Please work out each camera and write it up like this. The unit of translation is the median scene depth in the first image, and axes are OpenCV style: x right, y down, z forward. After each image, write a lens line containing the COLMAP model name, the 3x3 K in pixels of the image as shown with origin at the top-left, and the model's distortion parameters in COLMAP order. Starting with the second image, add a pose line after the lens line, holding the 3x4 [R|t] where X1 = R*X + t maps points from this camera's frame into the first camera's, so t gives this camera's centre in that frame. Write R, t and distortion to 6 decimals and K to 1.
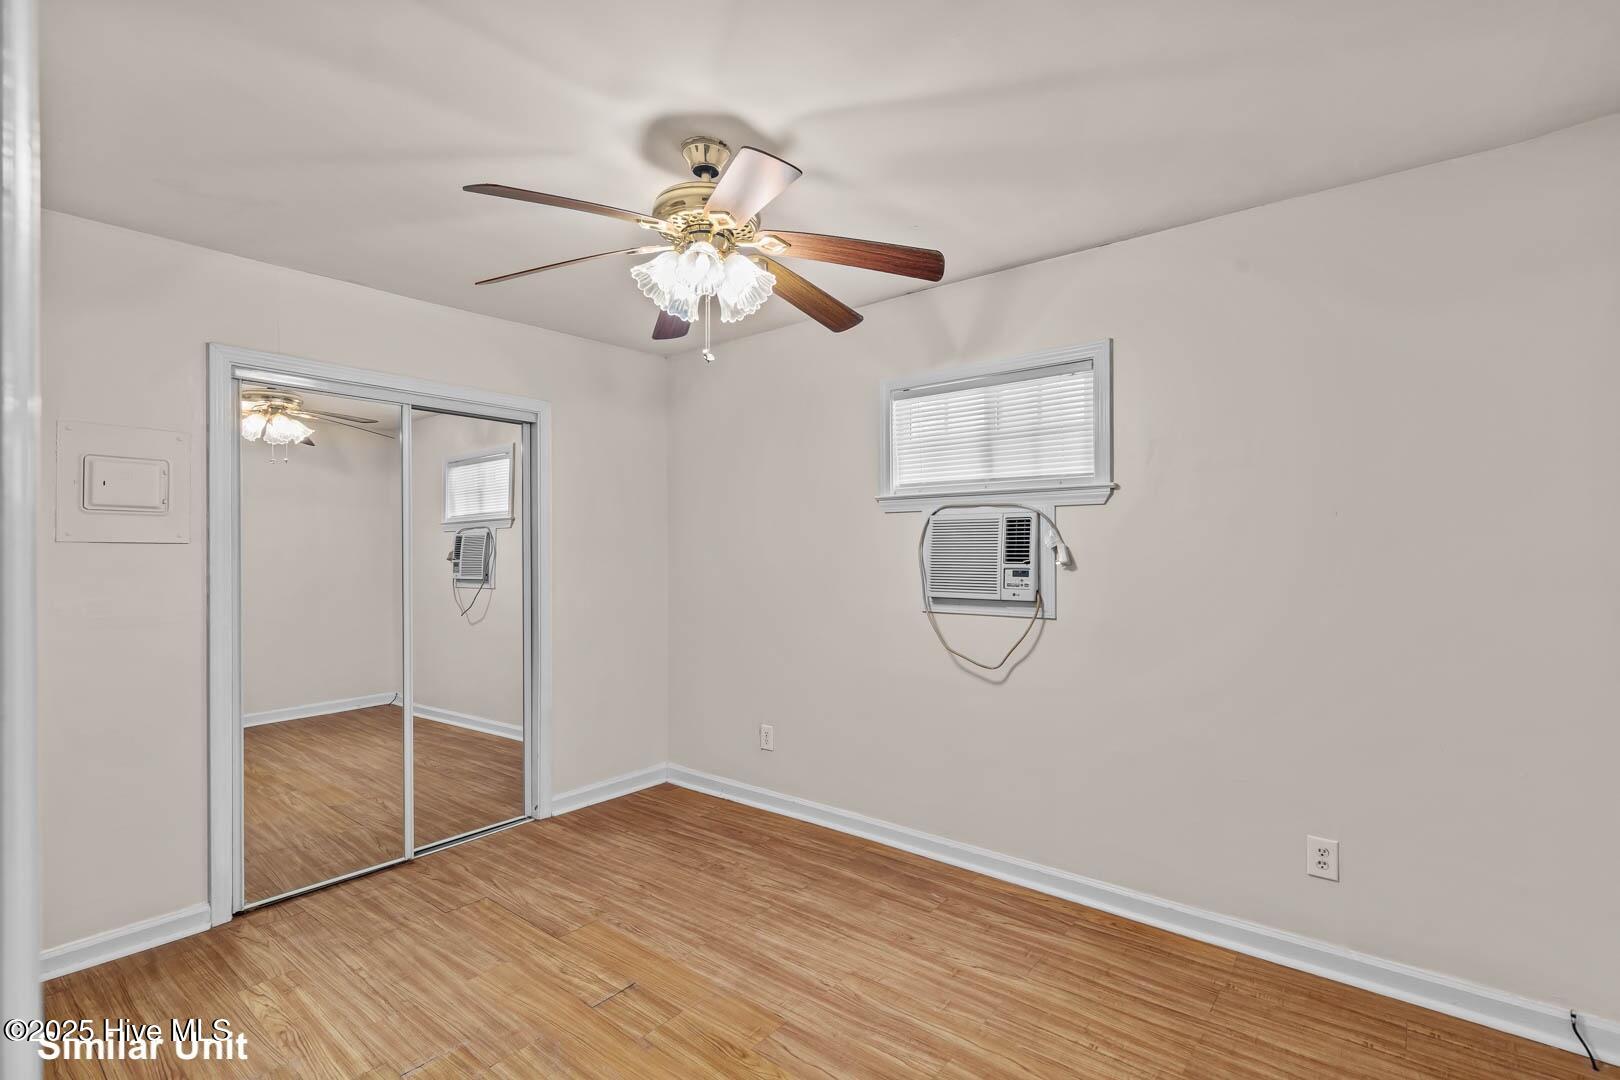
lens RADIAL K [[742.3, 0, 816.8], [0, 742.3, 543.0], [0, 0, 1]] dist [0.011846, -0.001116]
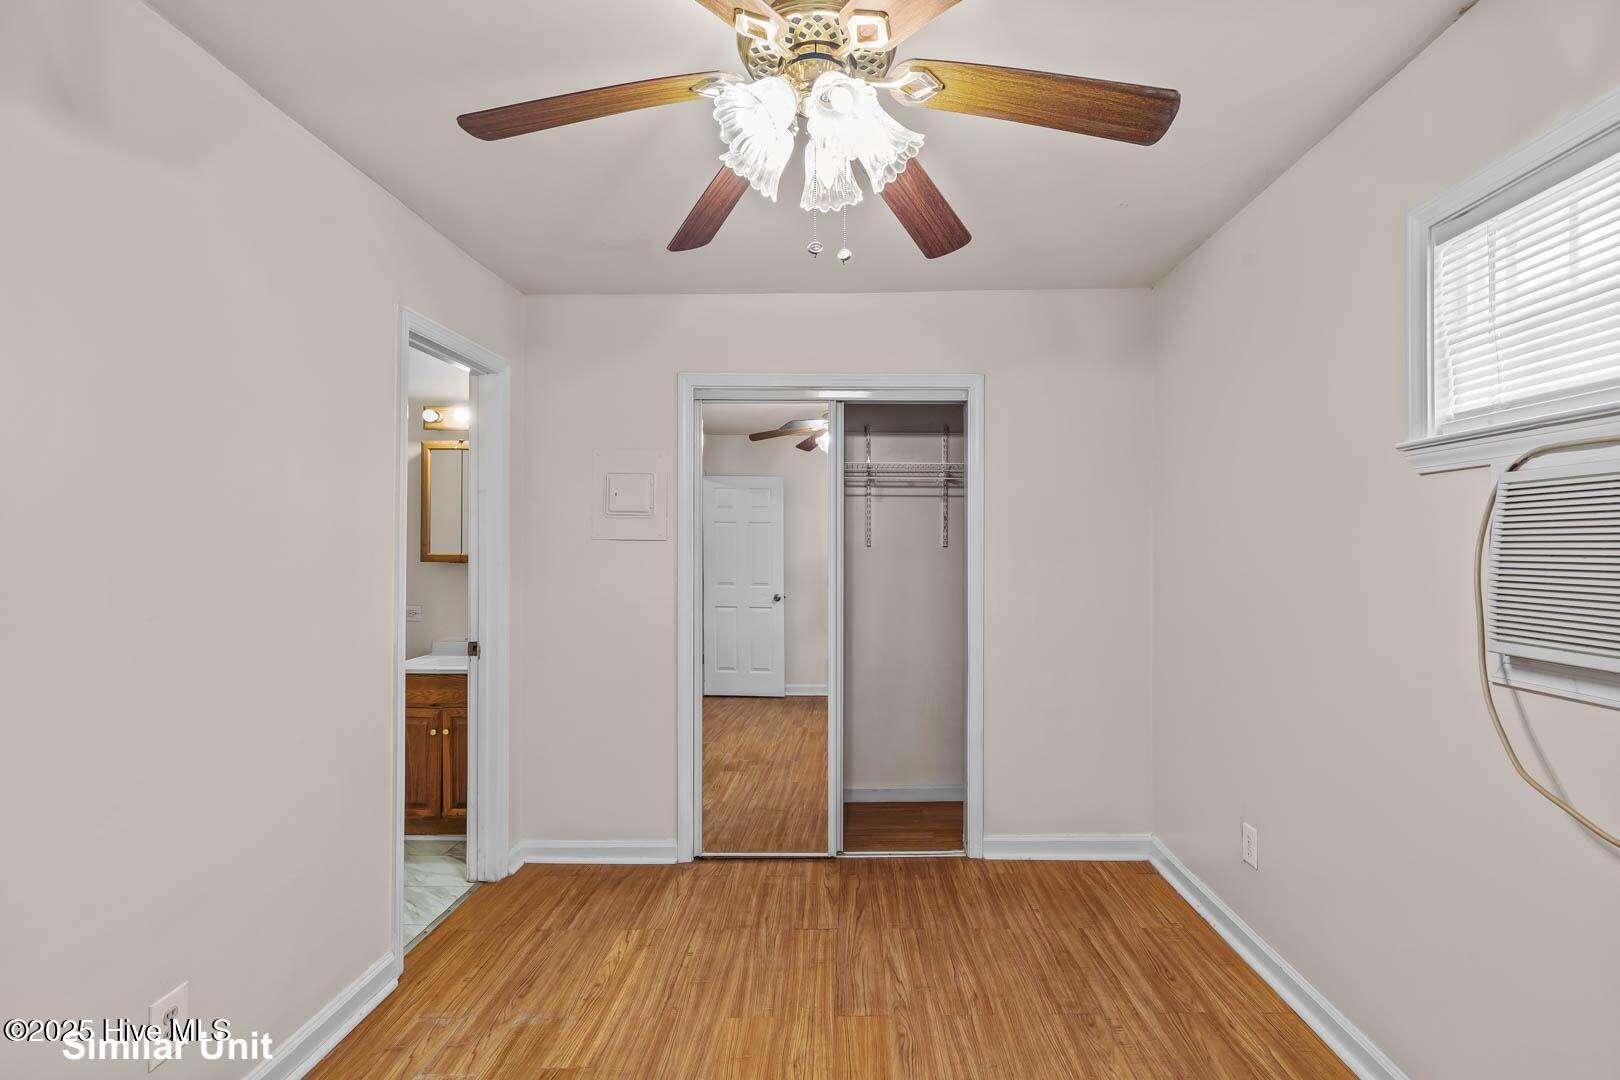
lens RADIAL K [[753.7, 0, 835.6], [0, 753.7, 541.6], [0, 0, 1]] dist [0.017836, -0.007930]
pose [[0.630234, -0.002820, -0.776400, 0.255465], [0.007405, 0.999970, 0.002379, 0.000792], [0.776370, -0.007249, 0.630235, 0.392710]]
